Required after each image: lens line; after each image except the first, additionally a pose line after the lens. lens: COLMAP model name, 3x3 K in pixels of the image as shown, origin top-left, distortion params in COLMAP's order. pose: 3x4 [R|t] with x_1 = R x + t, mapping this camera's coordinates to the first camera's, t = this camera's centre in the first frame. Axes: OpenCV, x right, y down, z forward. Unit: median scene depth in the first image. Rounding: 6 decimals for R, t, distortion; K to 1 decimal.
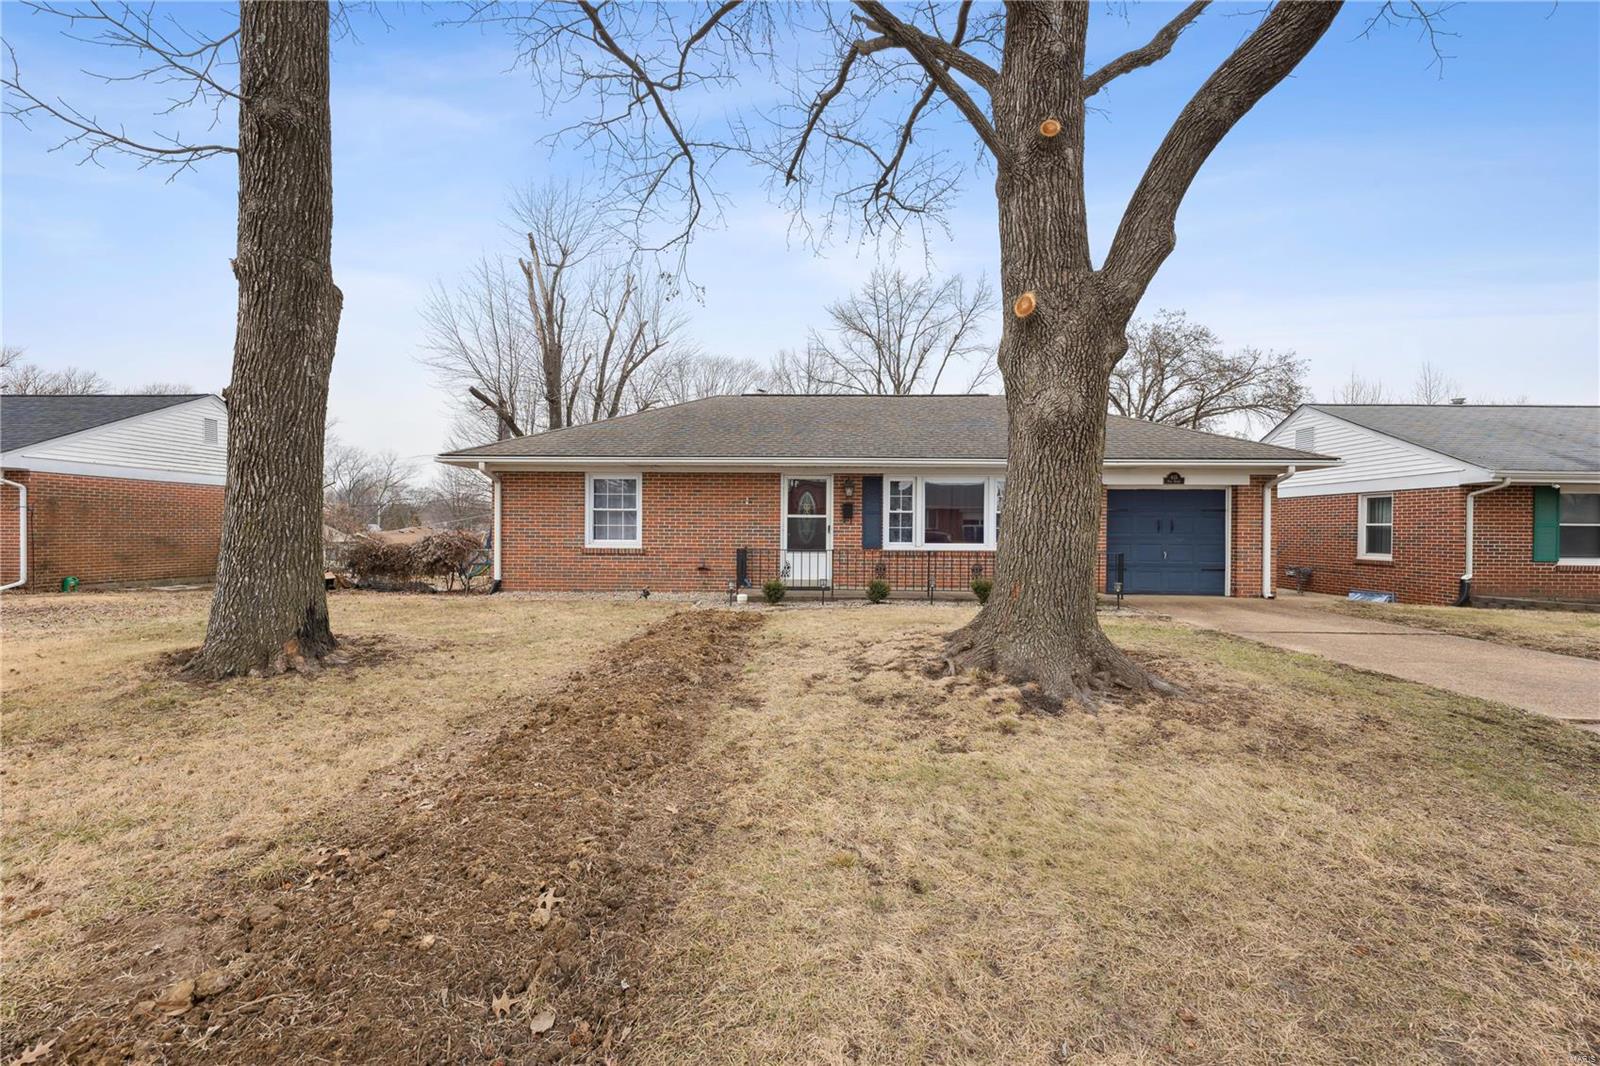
lens RADIAL K [[656.5, 0, 799.4], [0, 656.5, 528.9], [0, 0, 1]] dist [-0.001372, 0.000353]
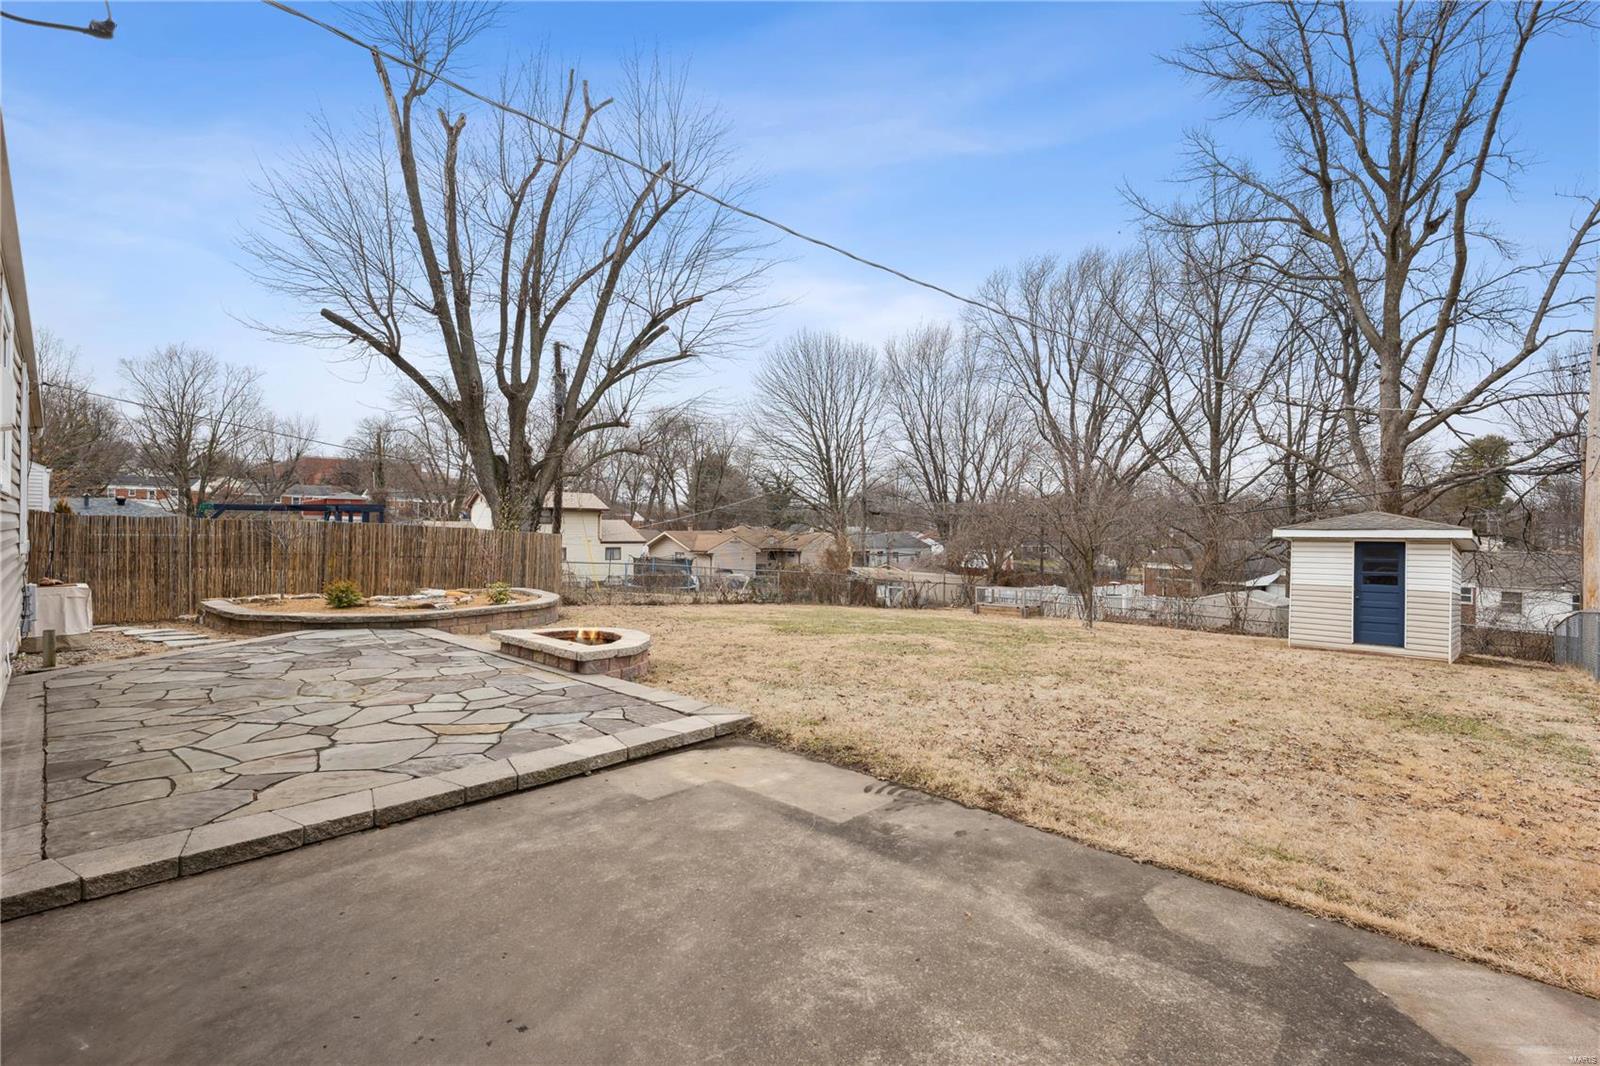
lens RADIAL K [[723.6, 0, 796.5], [0, 723.6, 532.6], [0, 0, 1]] dist [-0.003260, 0.000560]
pose [[0.726827, 0.003976, -0.686809, 0.766069], [-0.005281, 0.999986, 0.000200, 0.027494], [0.686801, 0.003482, 0.726837, 1.628758]]
